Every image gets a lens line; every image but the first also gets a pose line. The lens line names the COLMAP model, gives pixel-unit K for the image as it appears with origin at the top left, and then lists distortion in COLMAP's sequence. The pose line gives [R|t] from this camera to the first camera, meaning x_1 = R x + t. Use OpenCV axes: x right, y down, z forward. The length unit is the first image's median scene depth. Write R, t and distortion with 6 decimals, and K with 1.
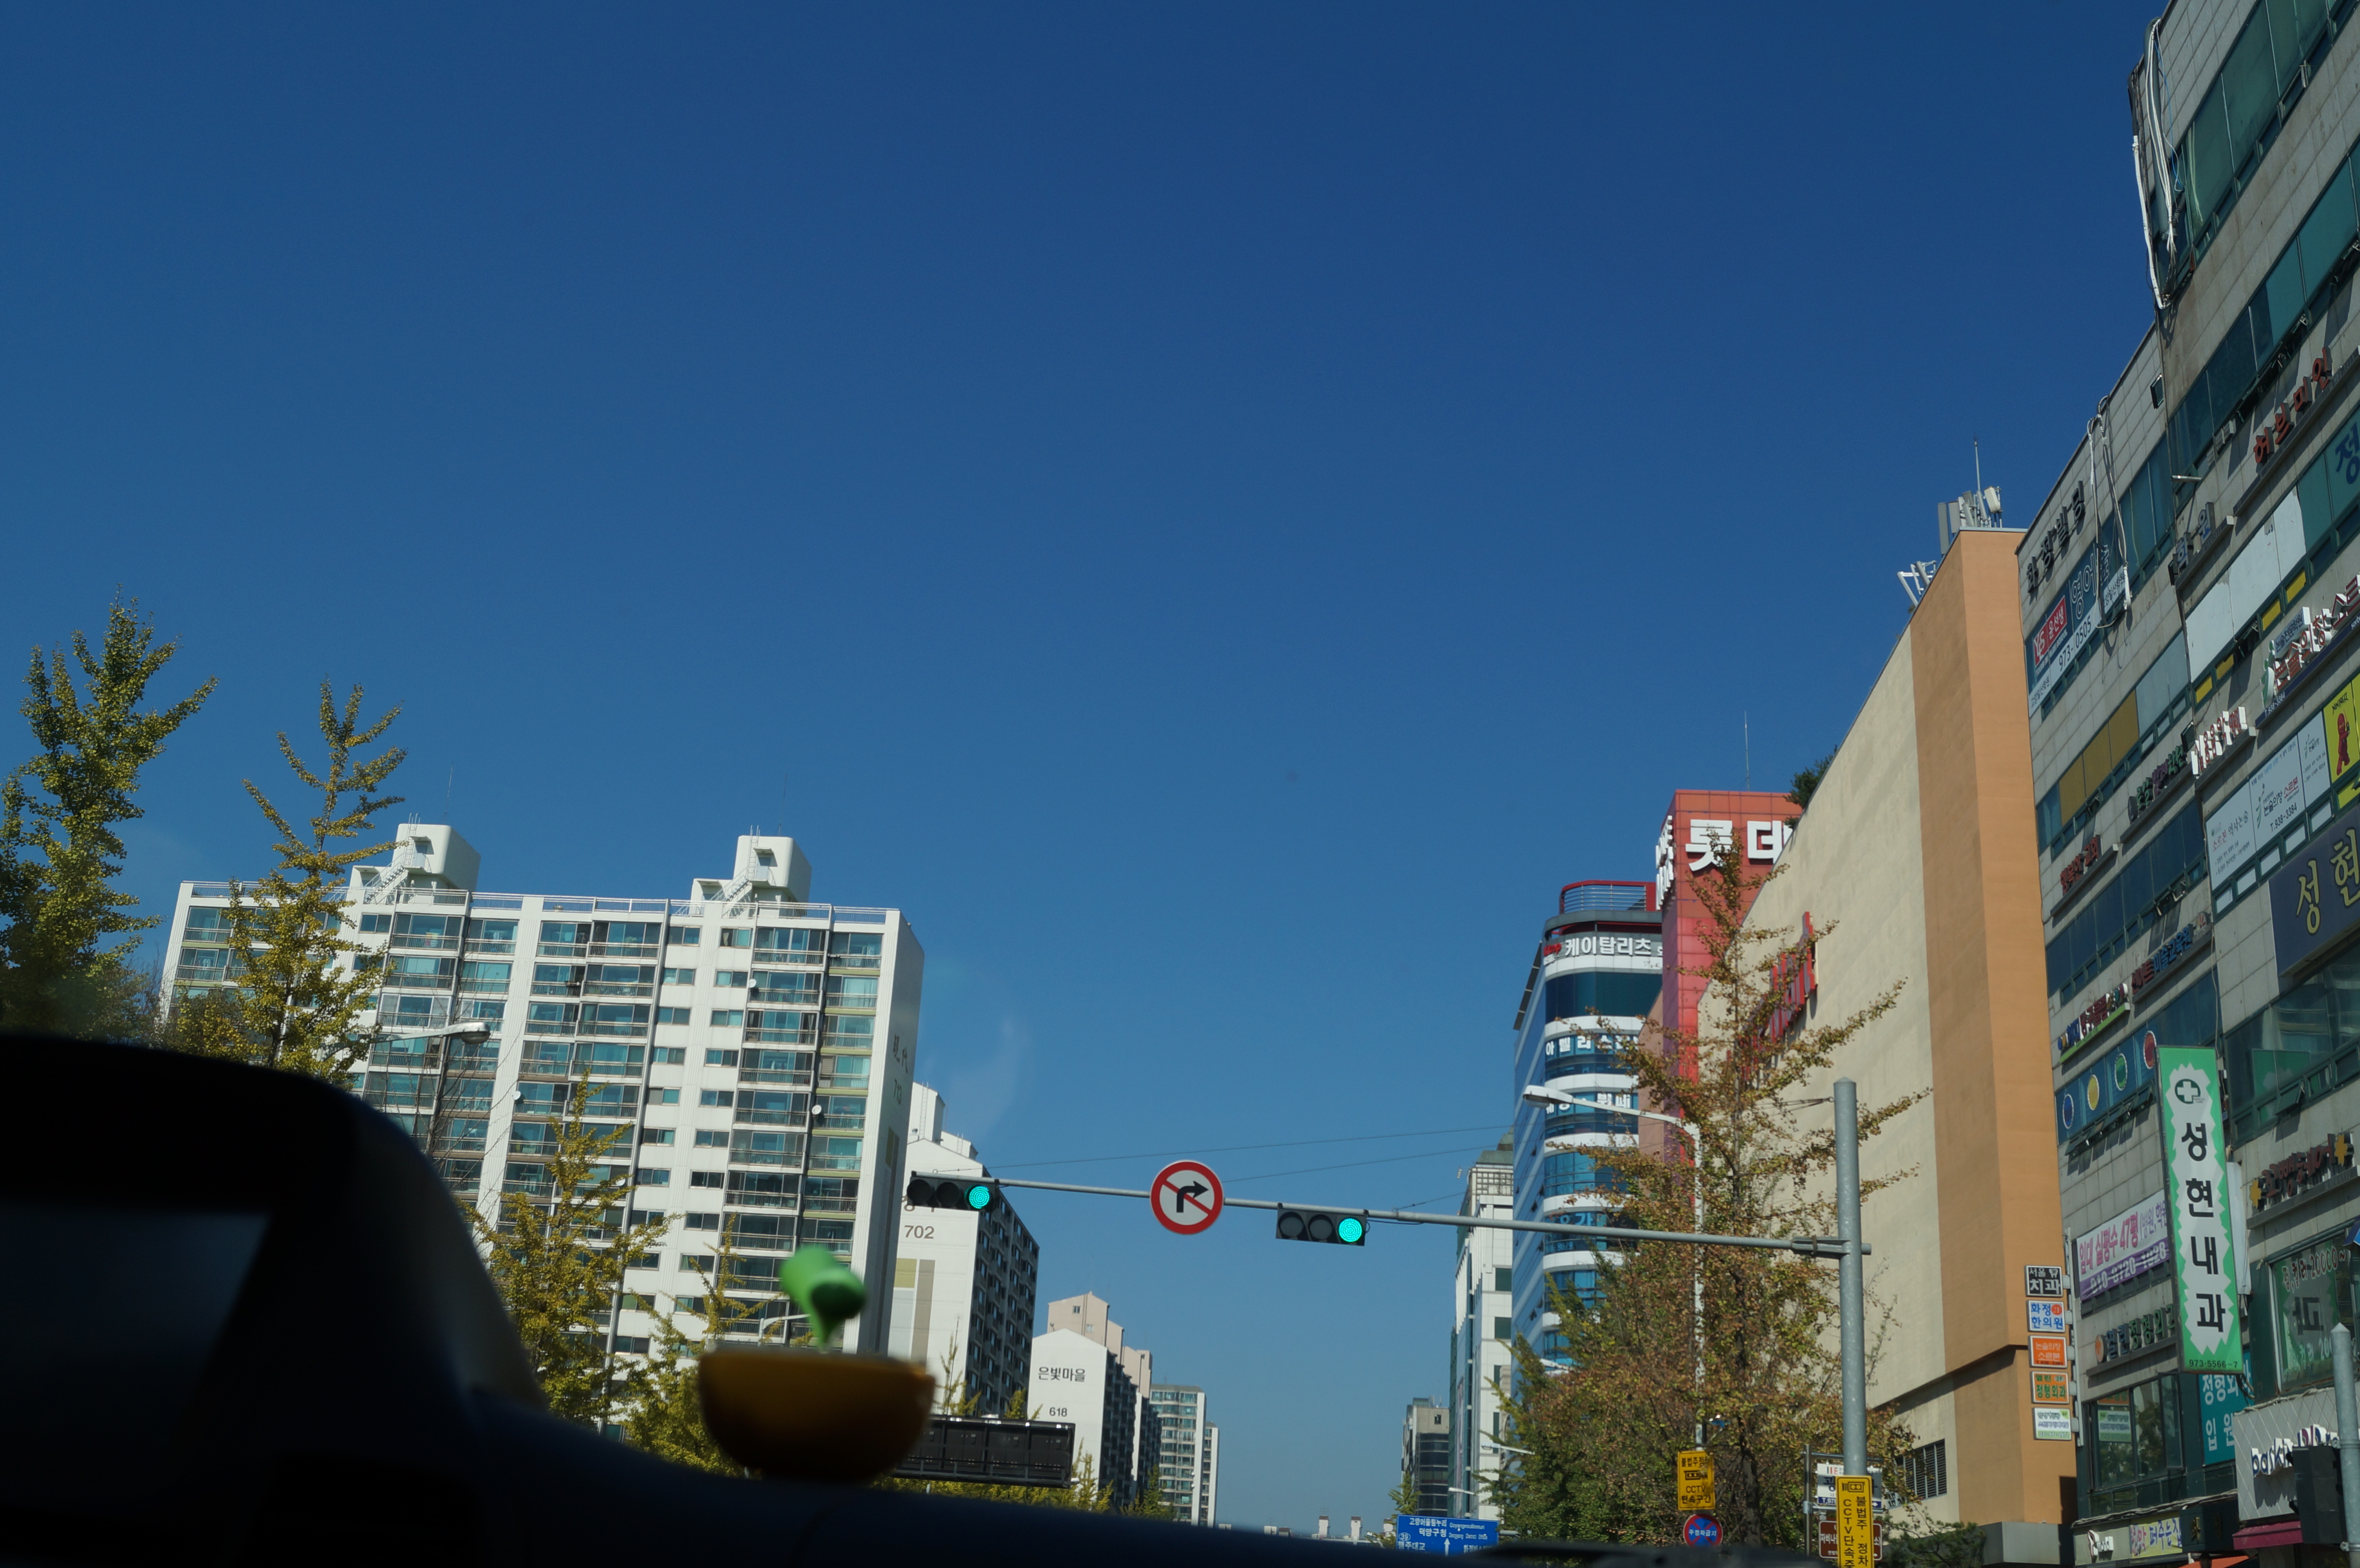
lens RADIAL K [[2365.7, 0, 1180.0], [0, 2365.7, 784.0], [0, 0, 1]] dist [-0.085915, 0.013233]
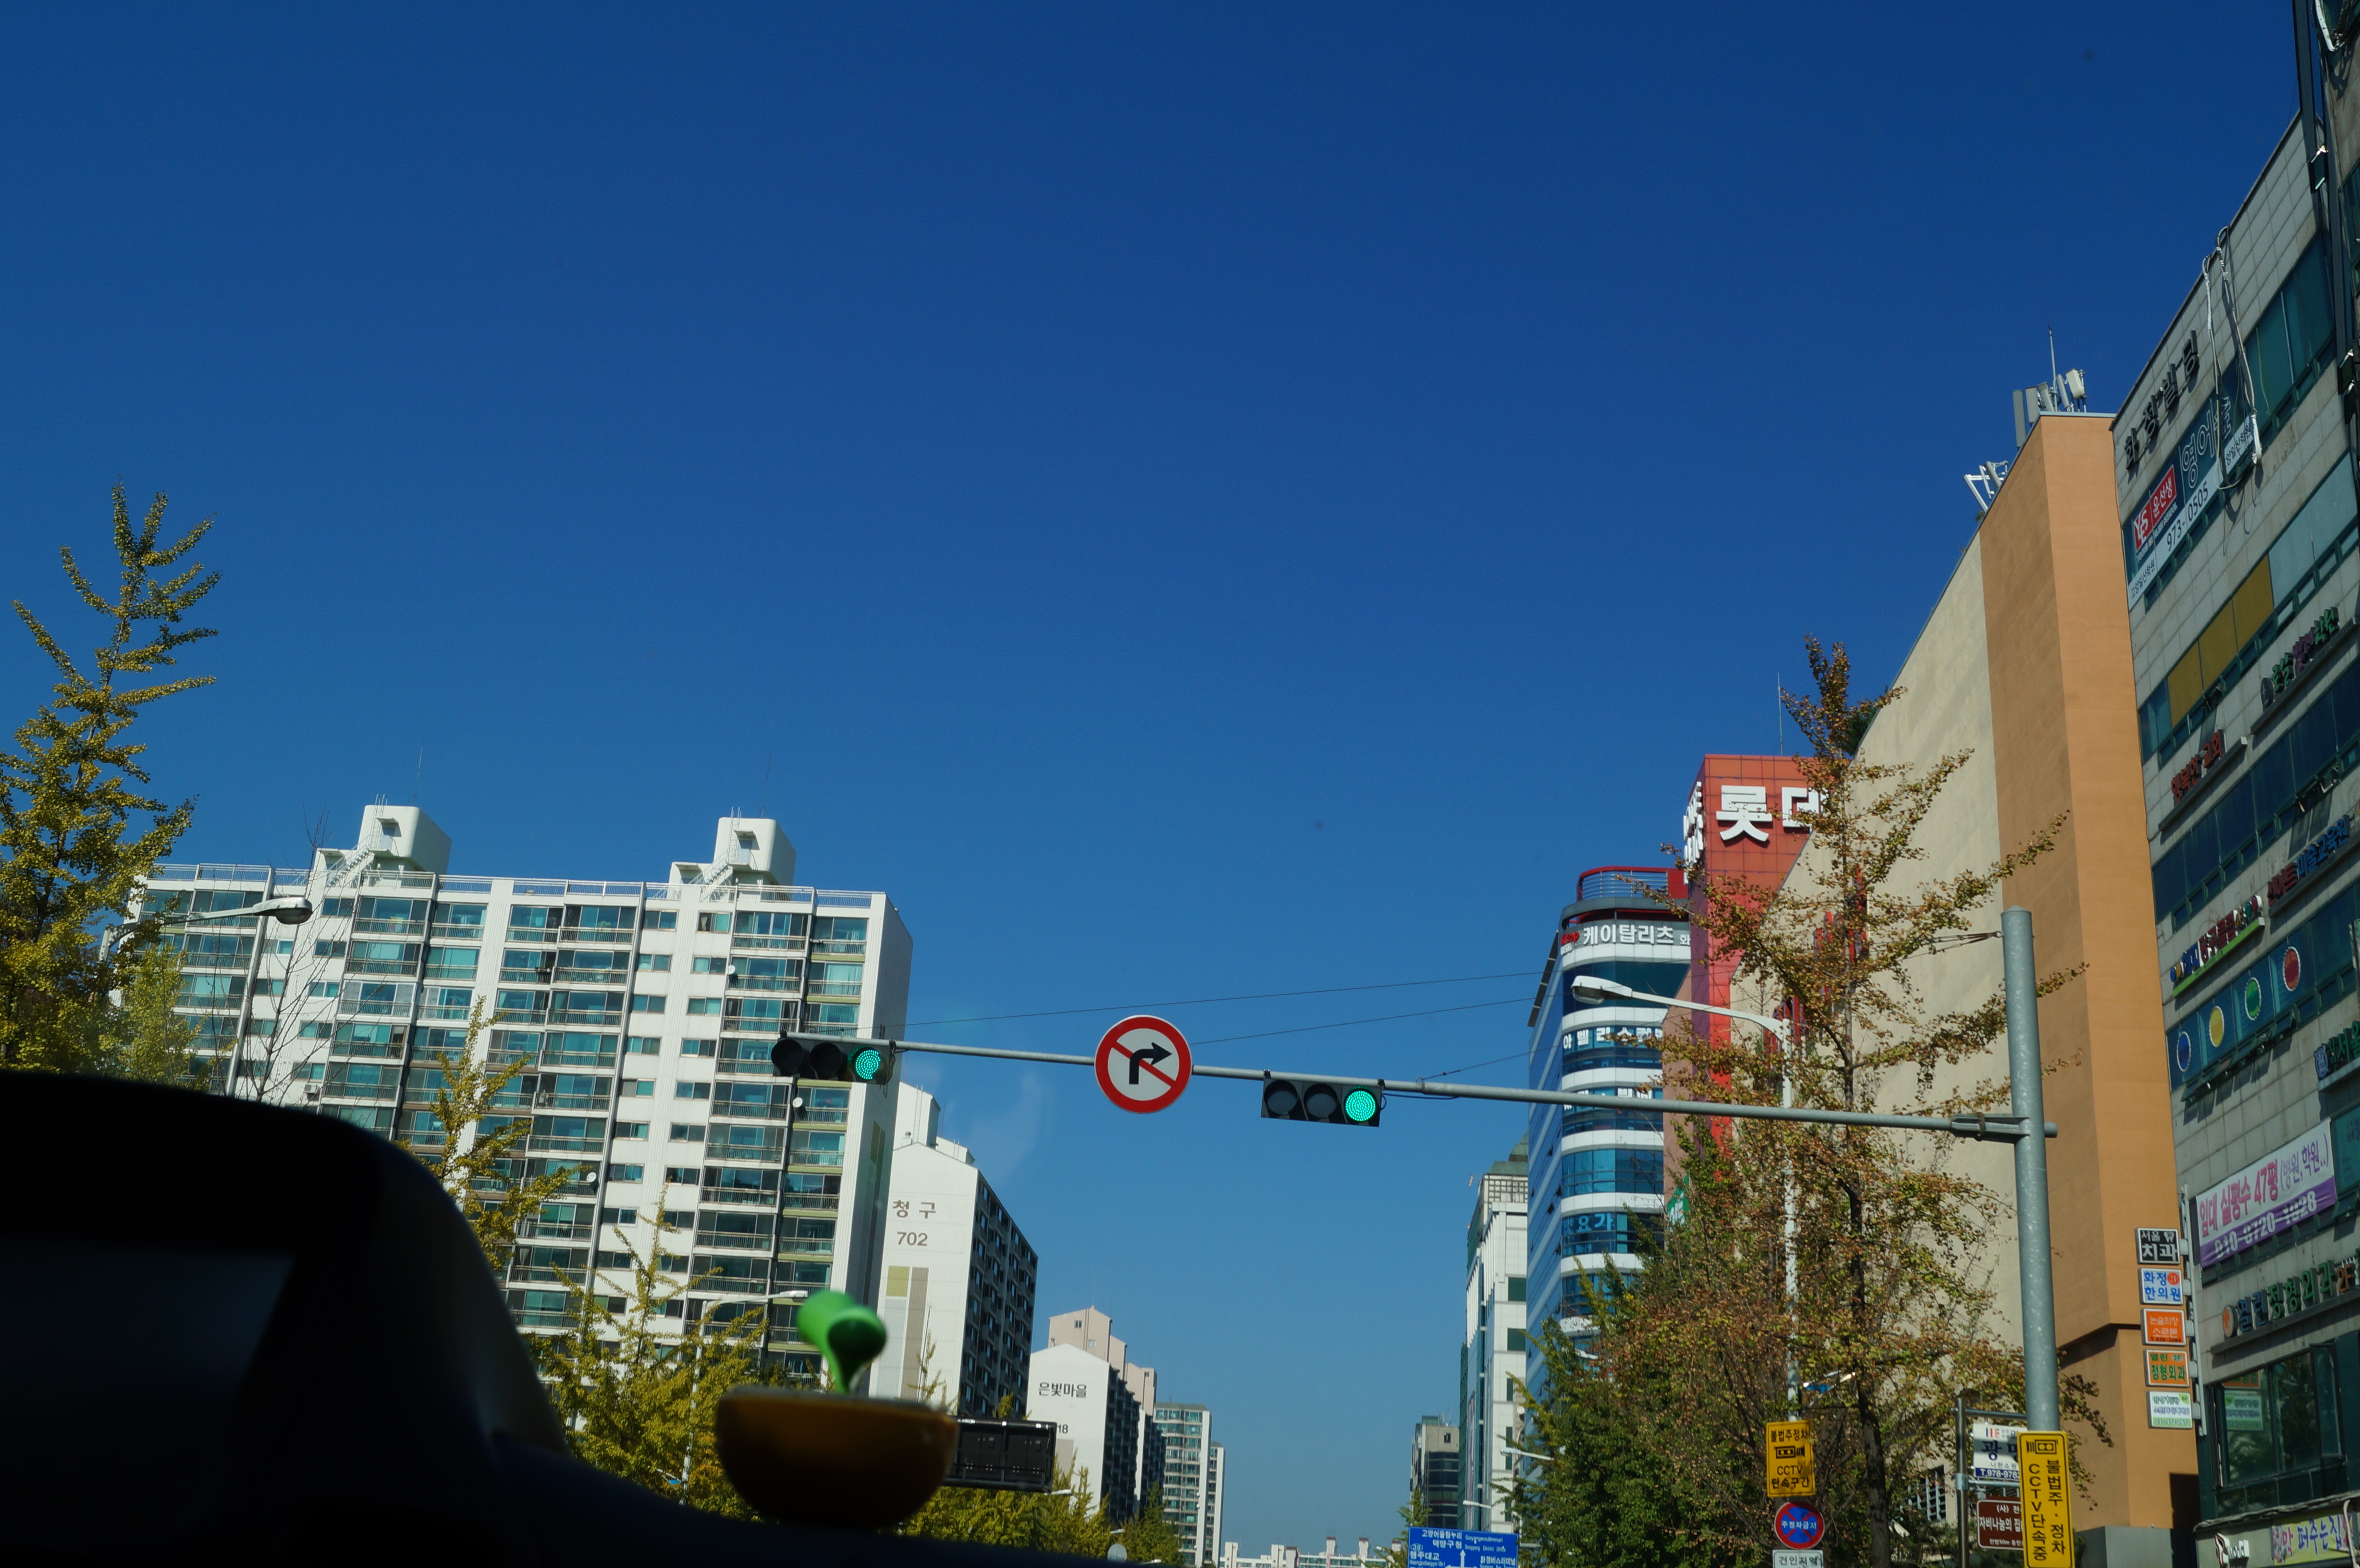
lens RADIAL K [[2365.7, 0, 1180.0], [0, 2365.7, 784.0], [0, 0, 1]] dist [-0.085915, 0.013233]
pose [[0.999993, 0.001443, -0.003388, 0.006921], [-0.001473, 0.999958, -0.009021, 0.037438], [0.003375, 0.009026, 0.999954, 0.099364]]
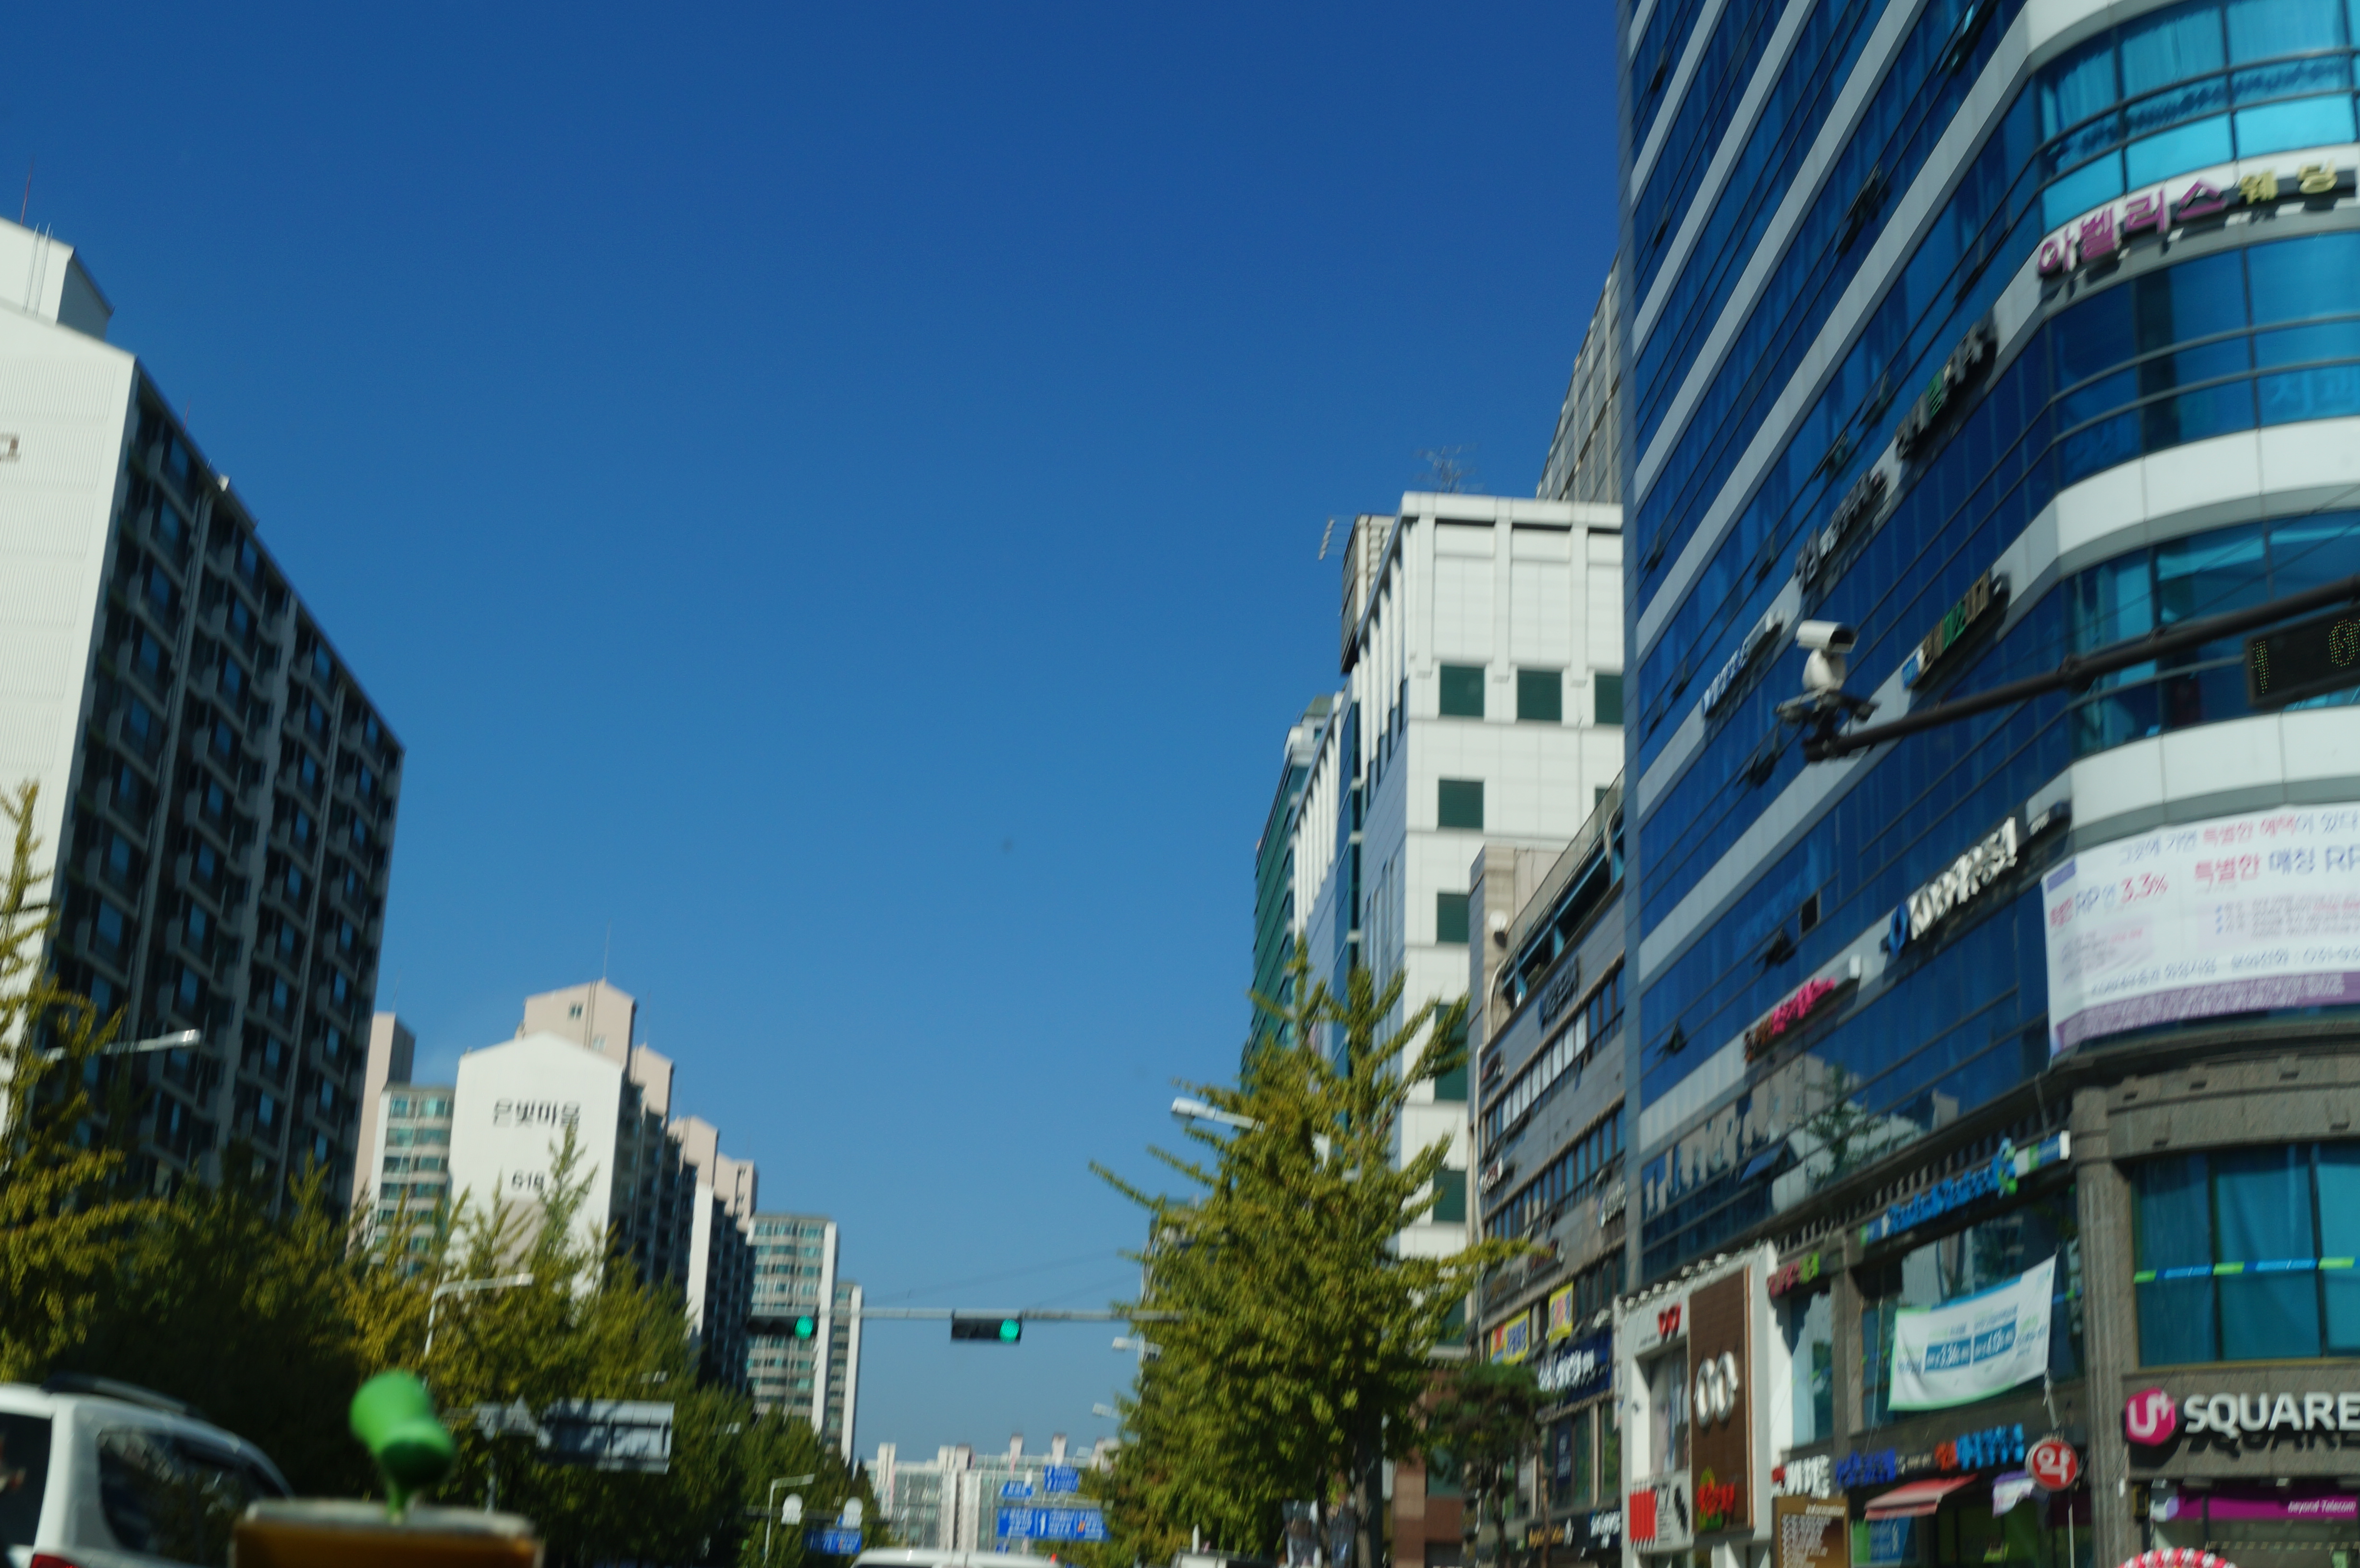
lens RADIAL K [[2849.1, 0, 1180.0], [0, 2849.1, 784.0], [0, 0, 1]] dist [-0.028316, -0.018674]
pose [[0.993554, 0.023812, 0.110830, 0.112315], [-0.031579, 0.997126, 0.068866, 0.596260], [-0.108872, -0.071922, 0.991451, 1.603660]]
